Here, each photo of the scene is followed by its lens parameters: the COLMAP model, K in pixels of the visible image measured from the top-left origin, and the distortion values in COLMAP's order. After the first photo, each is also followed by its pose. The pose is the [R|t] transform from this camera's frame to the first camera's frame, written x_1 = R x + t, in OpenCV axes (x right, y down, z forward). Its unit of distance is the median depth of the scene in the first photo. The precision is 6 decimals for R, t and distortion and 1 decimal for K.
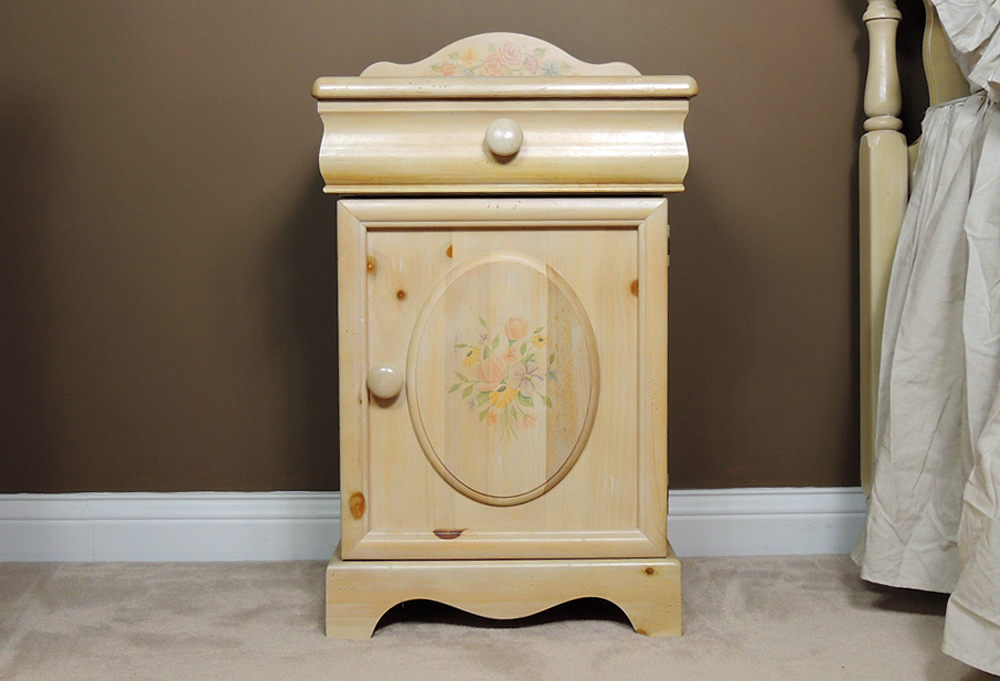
lens RADIAL K [[1581.2, 0, 495.9], [0, 1581.2, 329.5], [0, 0, 1]] dist [0.116170, 0.000000]
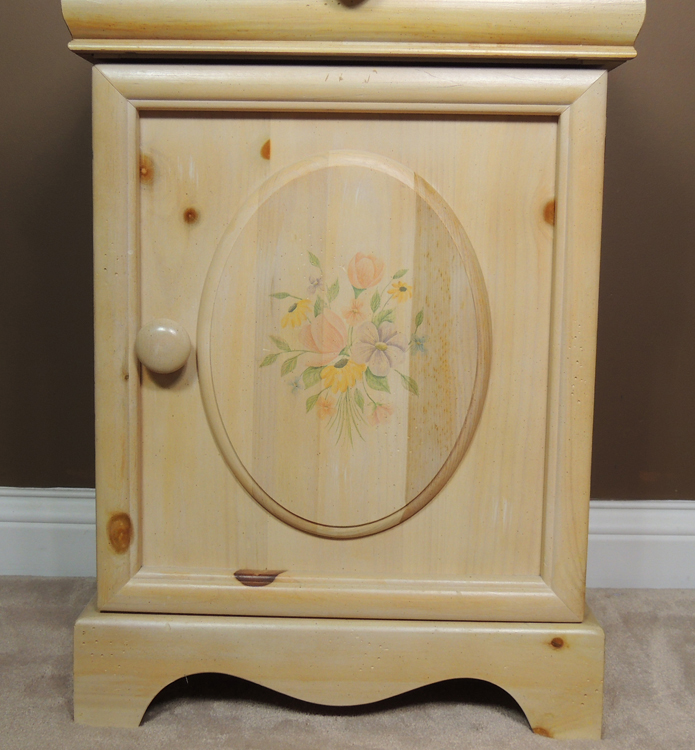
lens RADIAL K [[1124.3, 0, 343.6], [0, 1124.3, 379.1], [0, 0, 1]] dist [-0.015504, 0.000000]
pose [[0.999157, 0.025791, -0.031949, 0.019723], [-0.024326, 0.998671, 0.045444, 0.022761], [0.033078, -0.044628, 0.998456, 0.533087]]
